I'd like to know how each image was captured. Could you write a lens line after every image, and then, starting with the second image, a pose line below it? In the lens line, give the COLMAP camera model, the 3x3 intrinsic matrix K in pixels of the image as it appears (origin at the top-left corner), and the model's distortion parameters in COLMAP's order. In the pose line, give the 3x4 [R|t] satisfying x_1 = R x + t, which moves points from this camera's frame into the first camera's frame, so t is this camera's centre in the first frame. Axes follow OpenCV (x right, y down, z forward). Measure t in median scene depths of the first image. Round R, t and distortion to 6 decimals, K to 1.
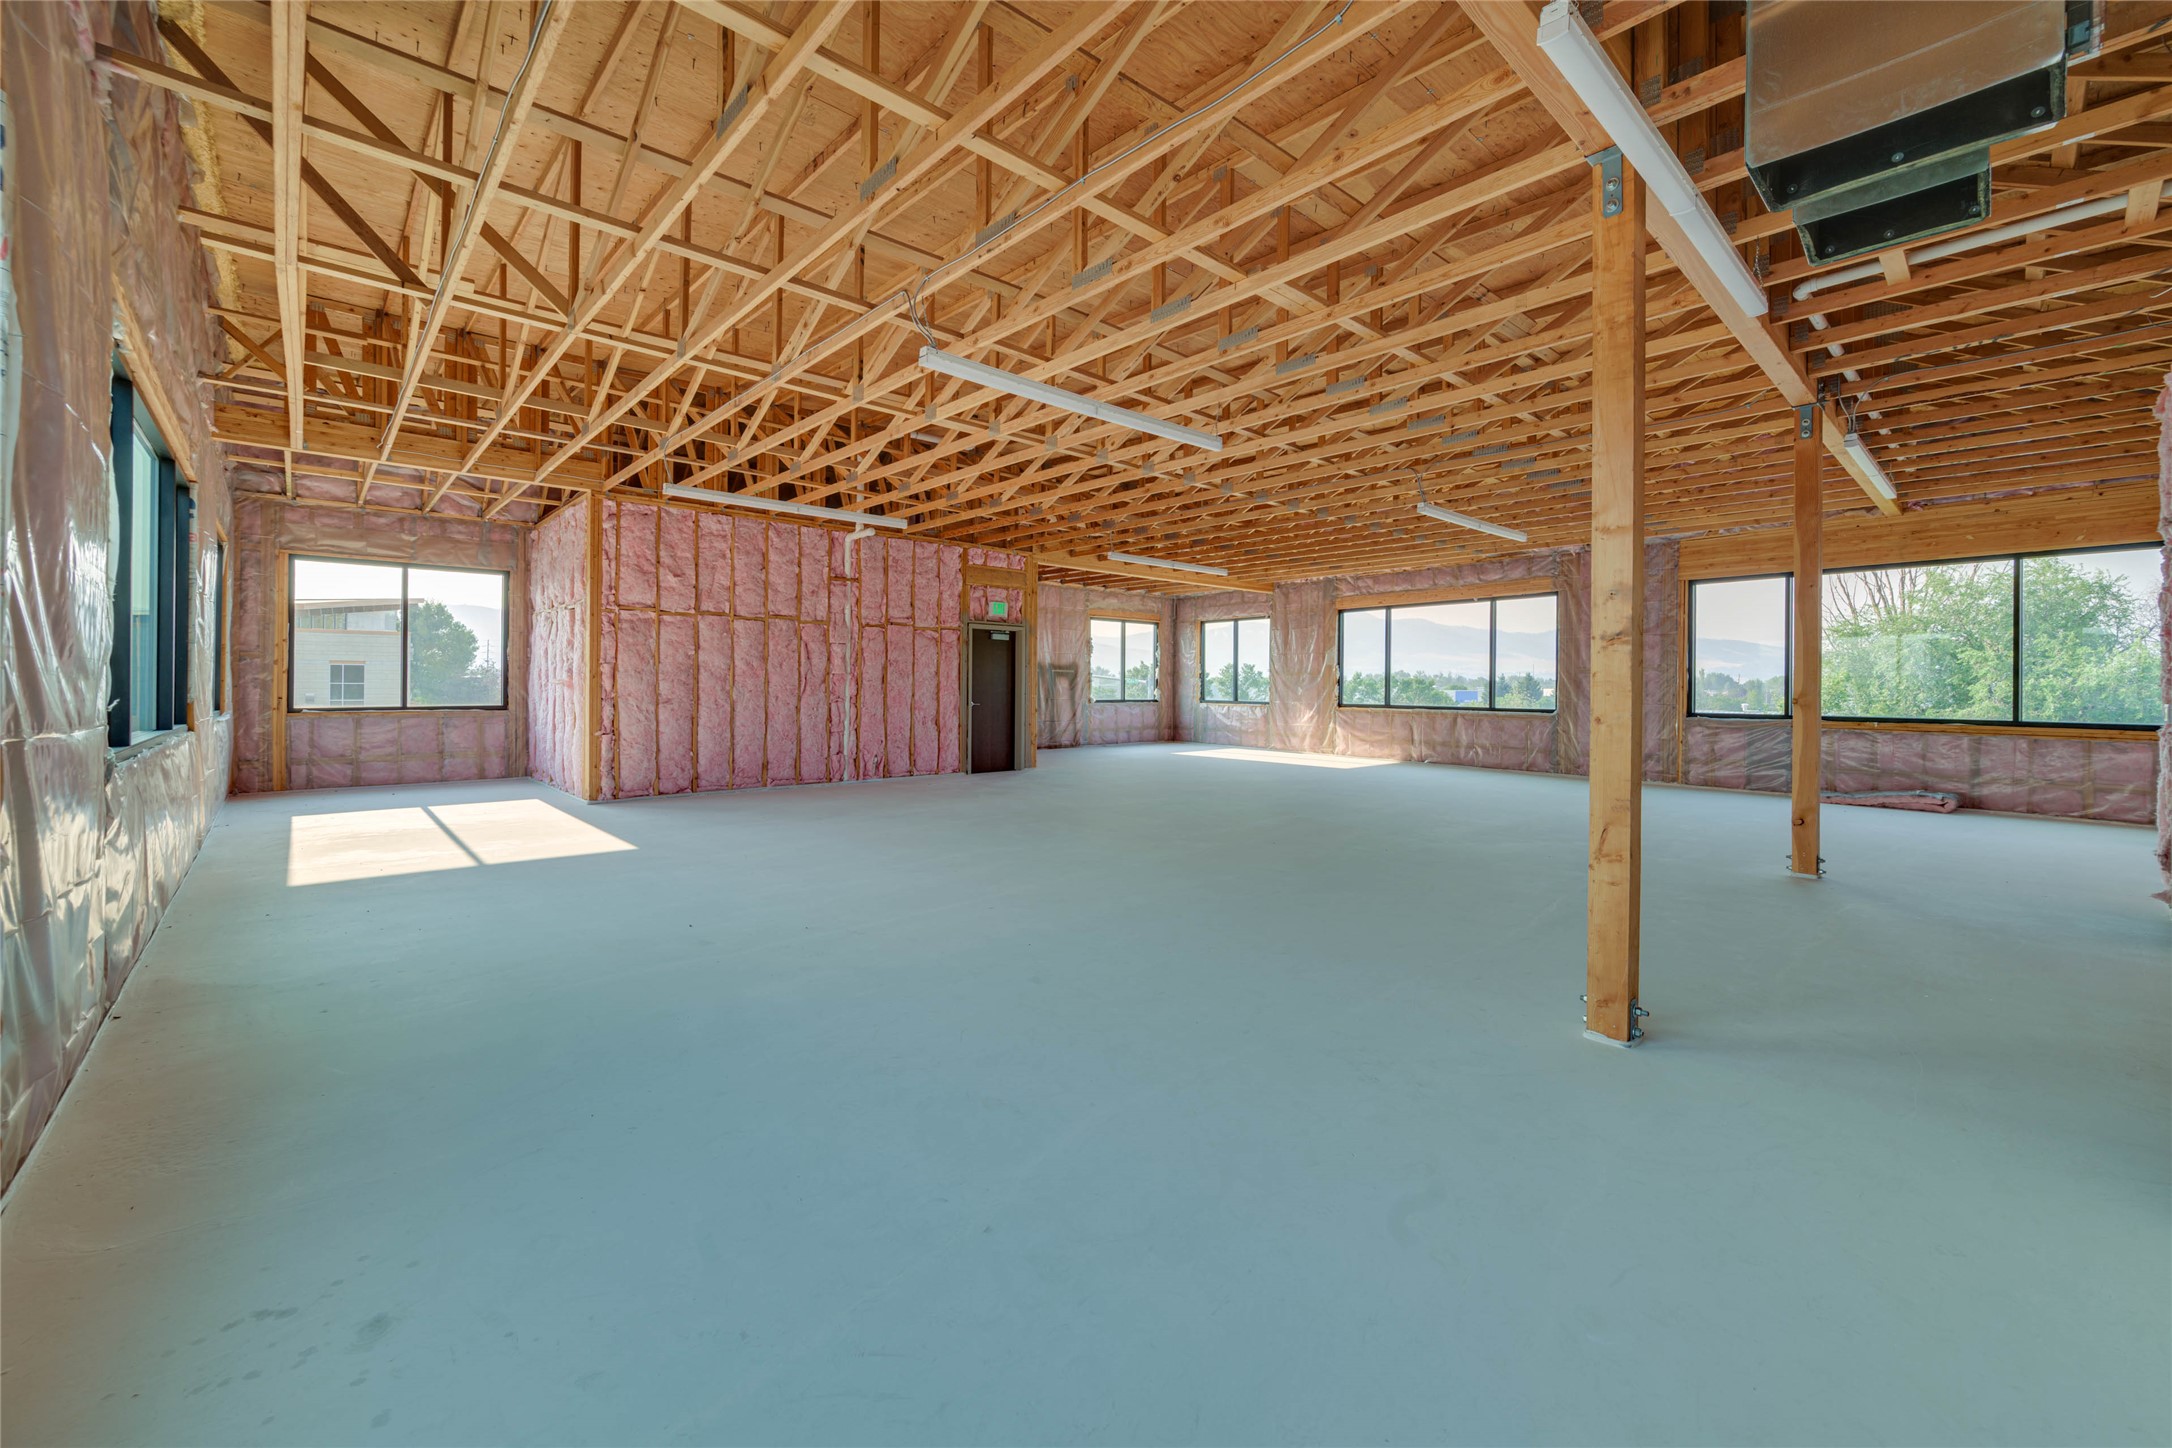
lens RADIAL K [[883.8, 0, 1109.4], [0, 883.8, 682.9], [0, 0, 1]] dist [0.000633, 0.000074]
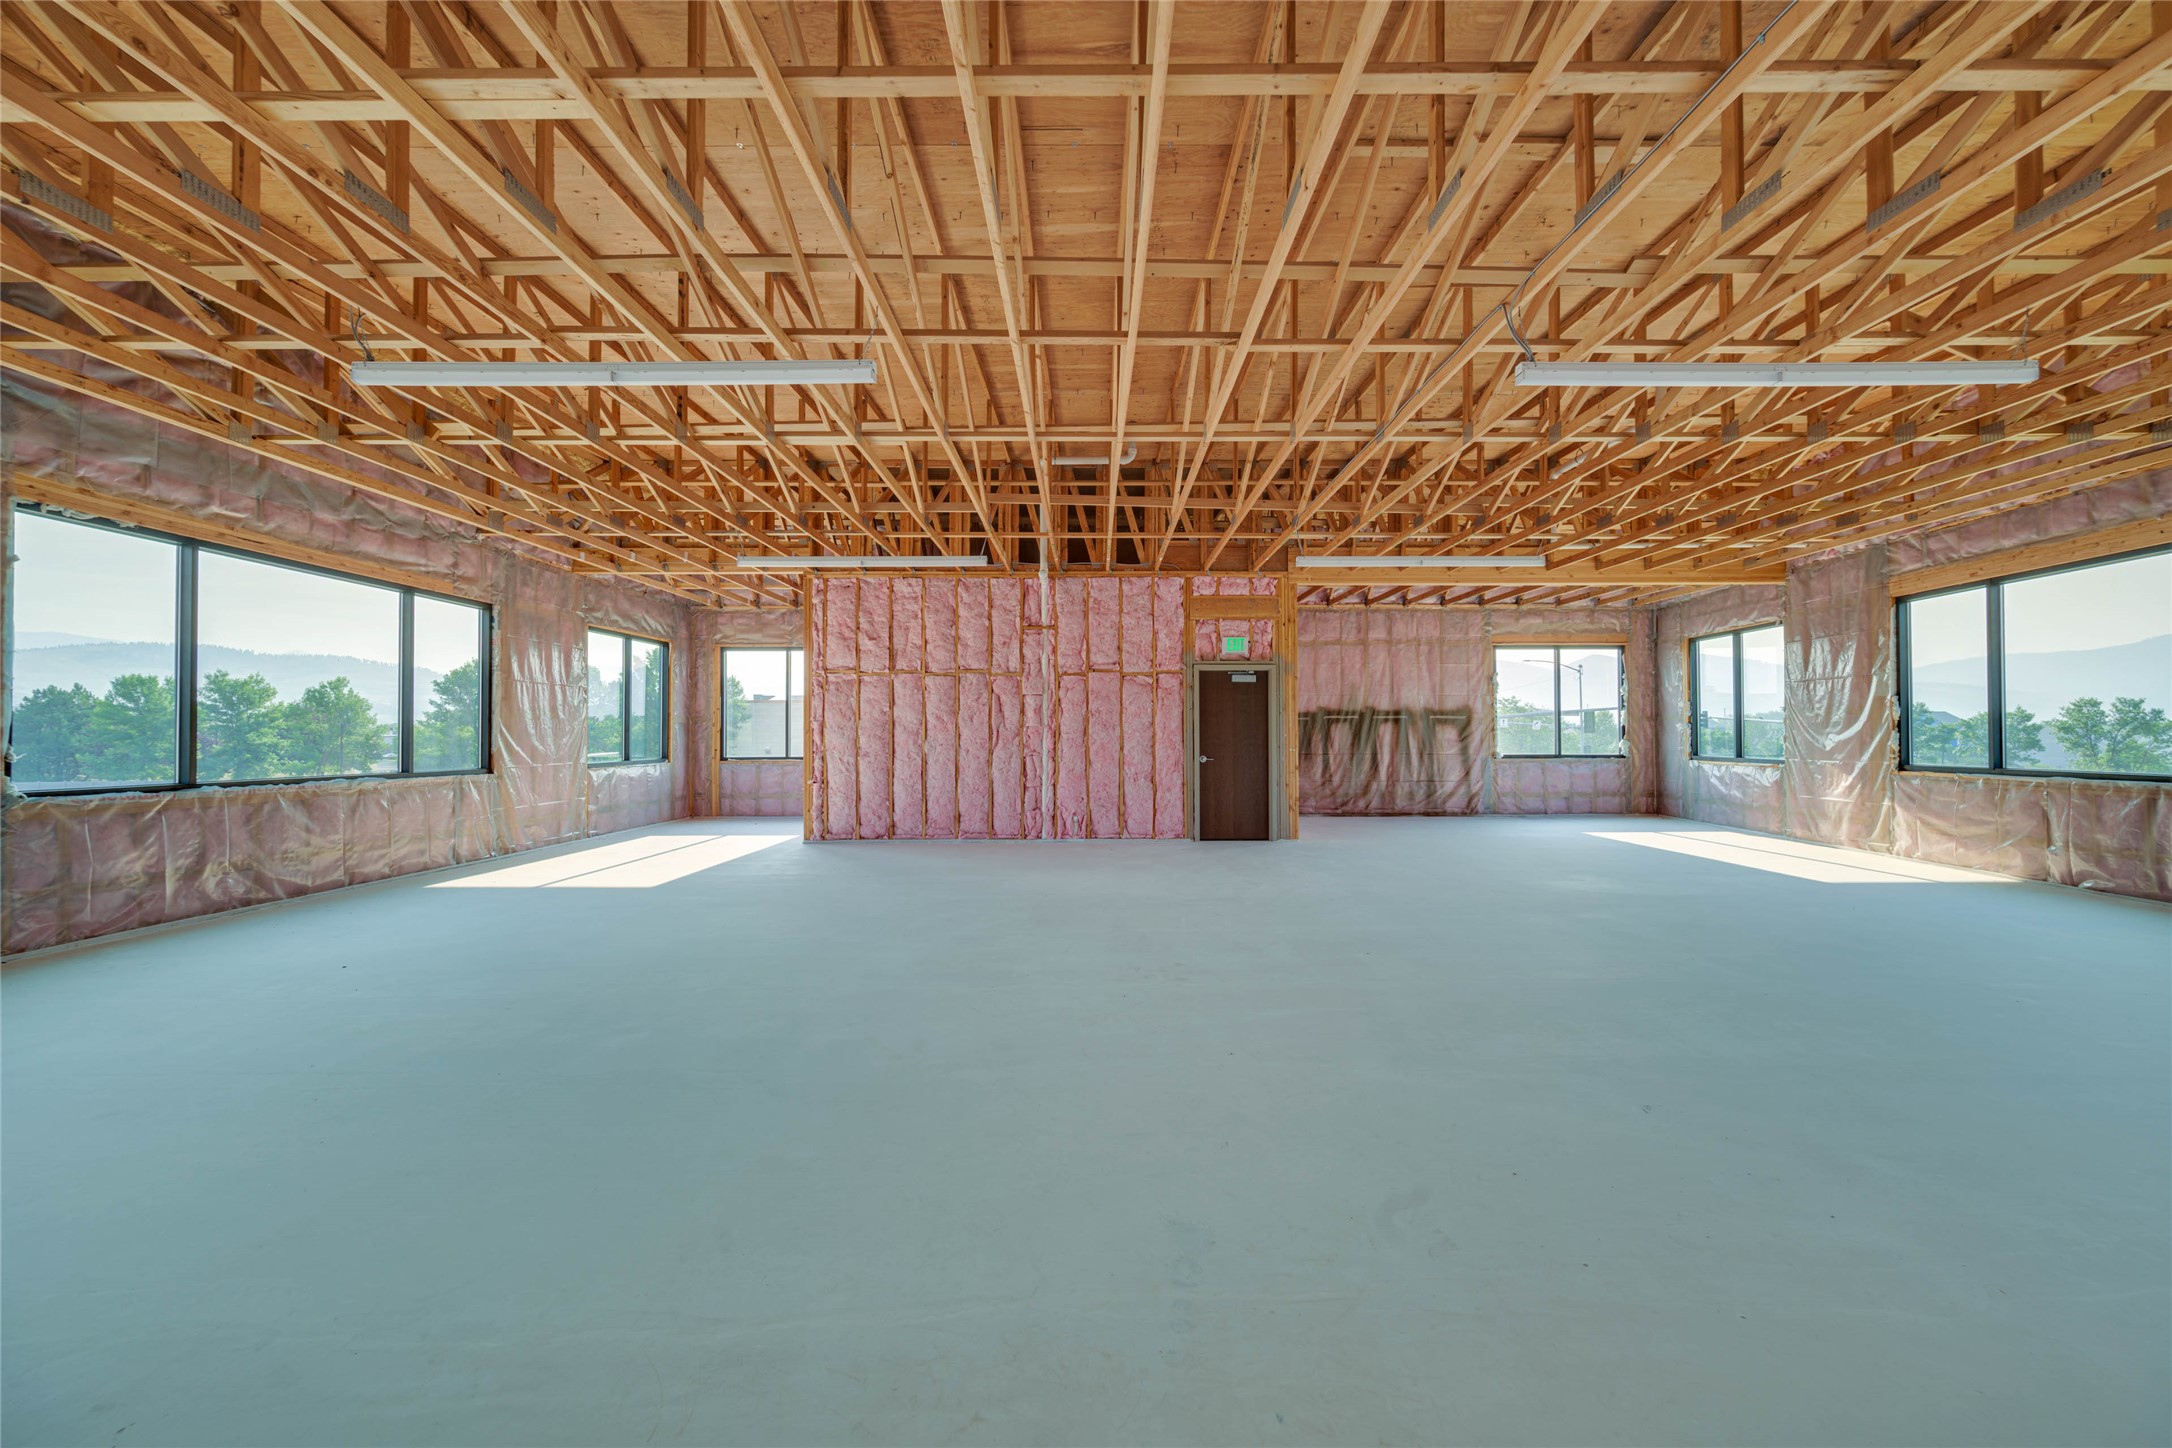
lens RADIAL K [[861.3, 0, 1086.0], [0, 861.3, 724.0], [0, 0, 1]] dist [-0.000128, 0.000001]
pose [[0.726472, -0.017897, -0.686963, 0.341318], [0.009358, 0.999826, -0.016151, 0.002463], [0.687133, 0.005304, 0.726513, 0.326025]]
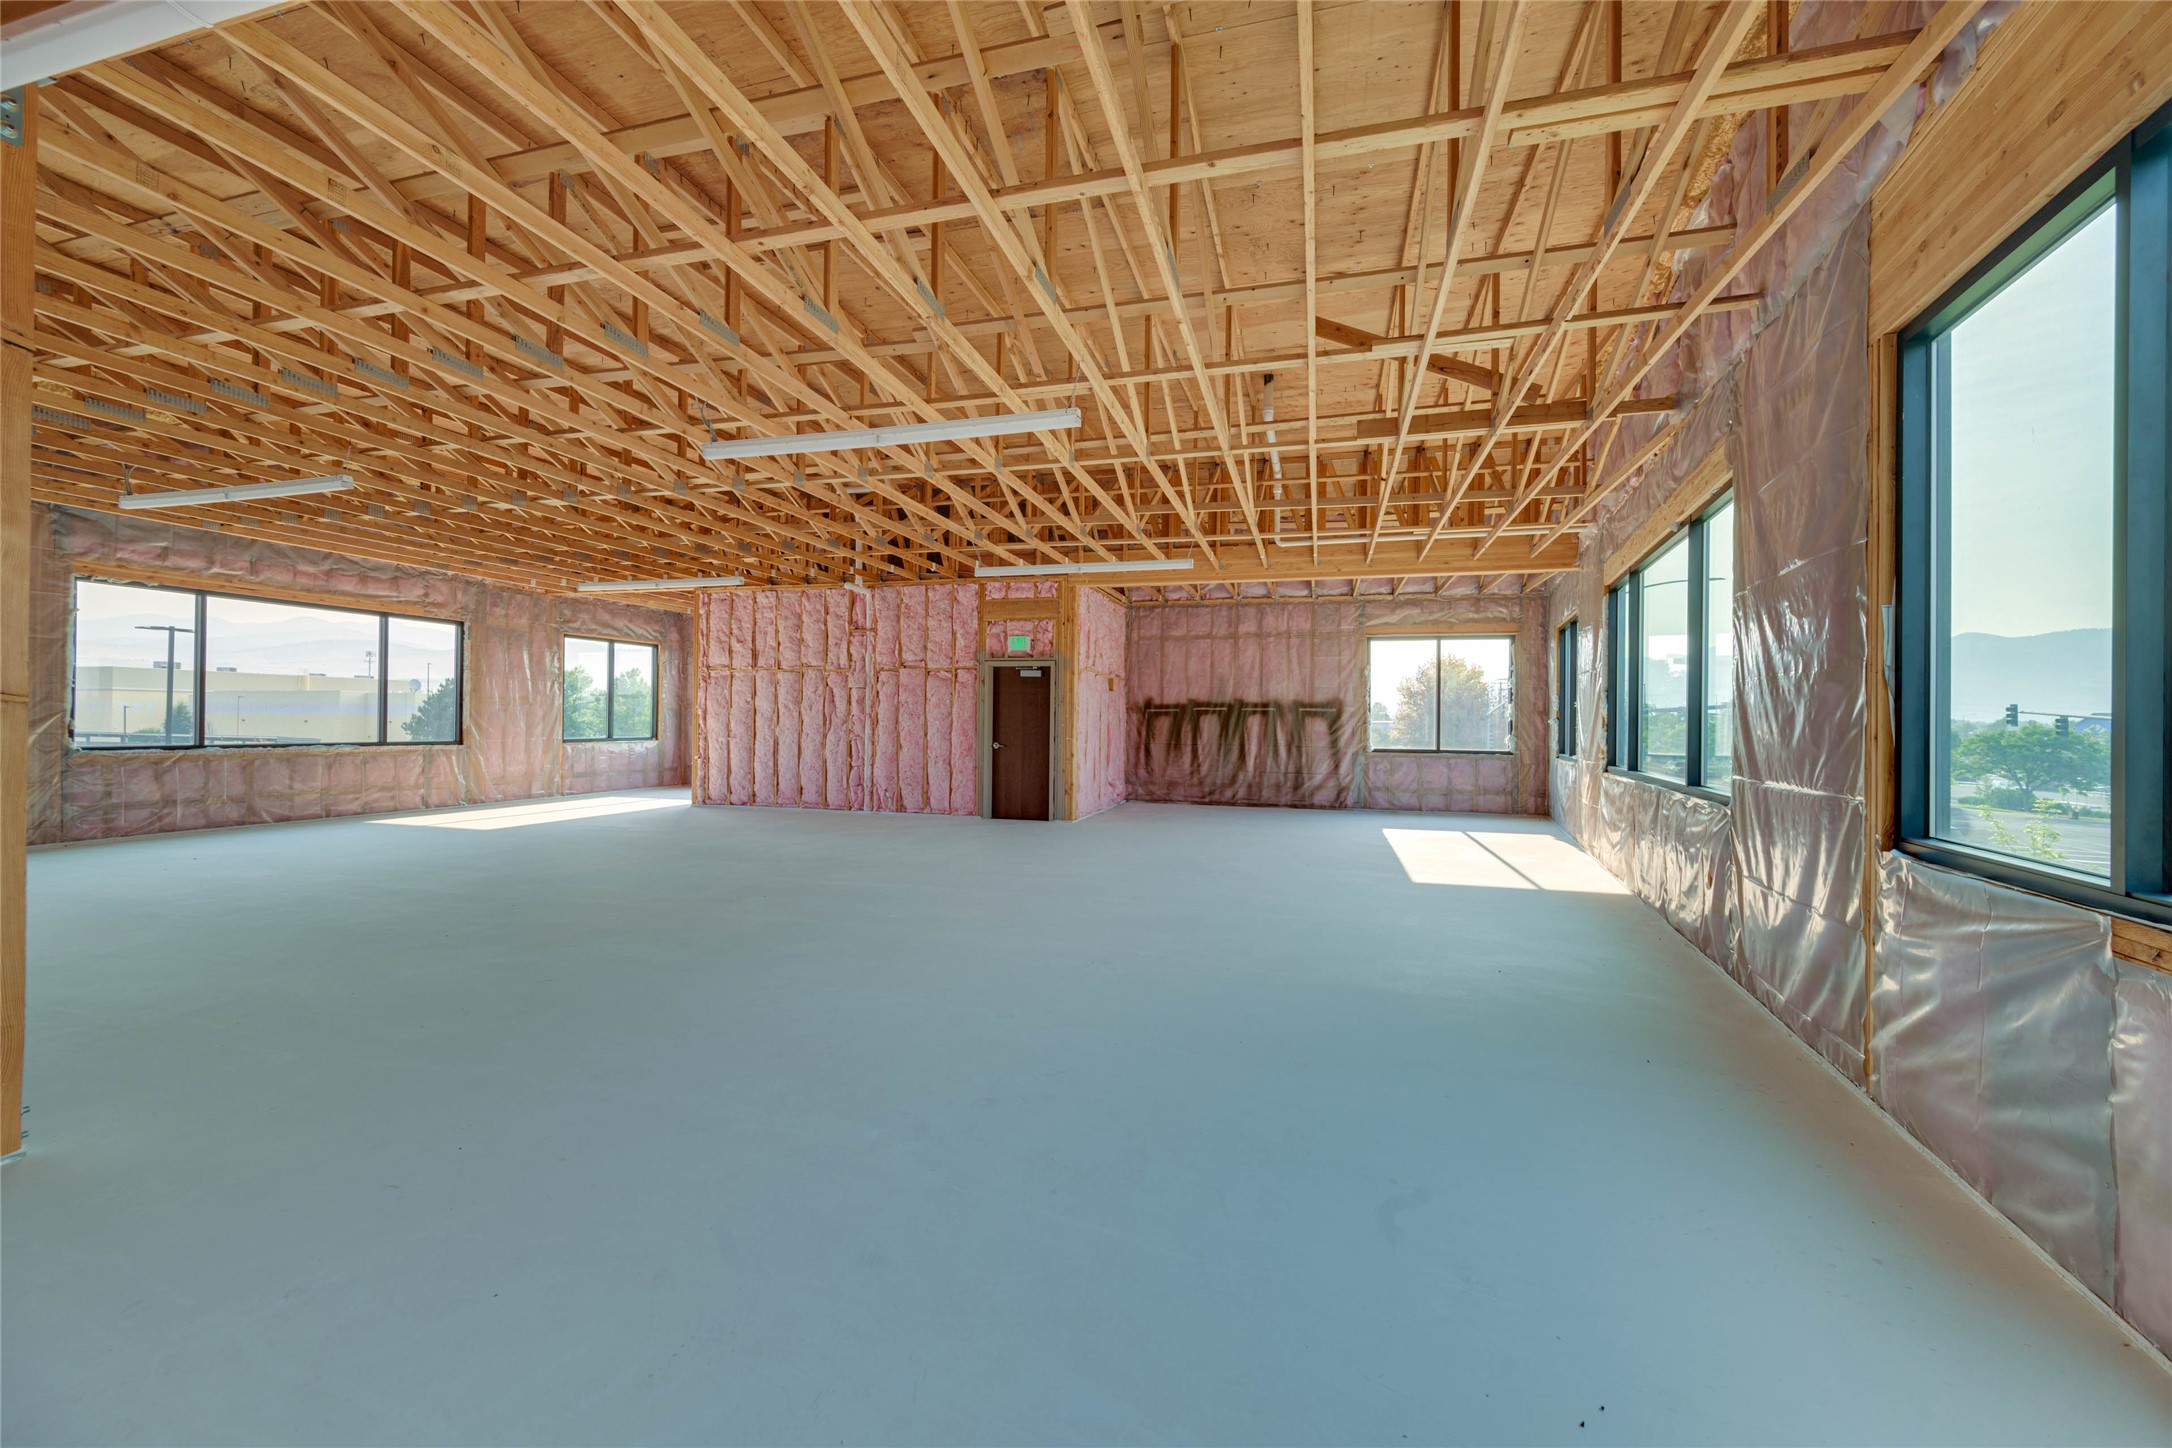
lens RADIAL K [[865.3, 0, 1078.5], [0, 865.3, 717.8], [0, 0, 1]] dist [0.000043, 0.000046]
pose [[0.511928, -0.006274, -0.859006, 0.709685], [-0.004910, 0.999936, -0.010229, 0.003215], [0.859015, 0.009455, 0.511864, 0.613311]]
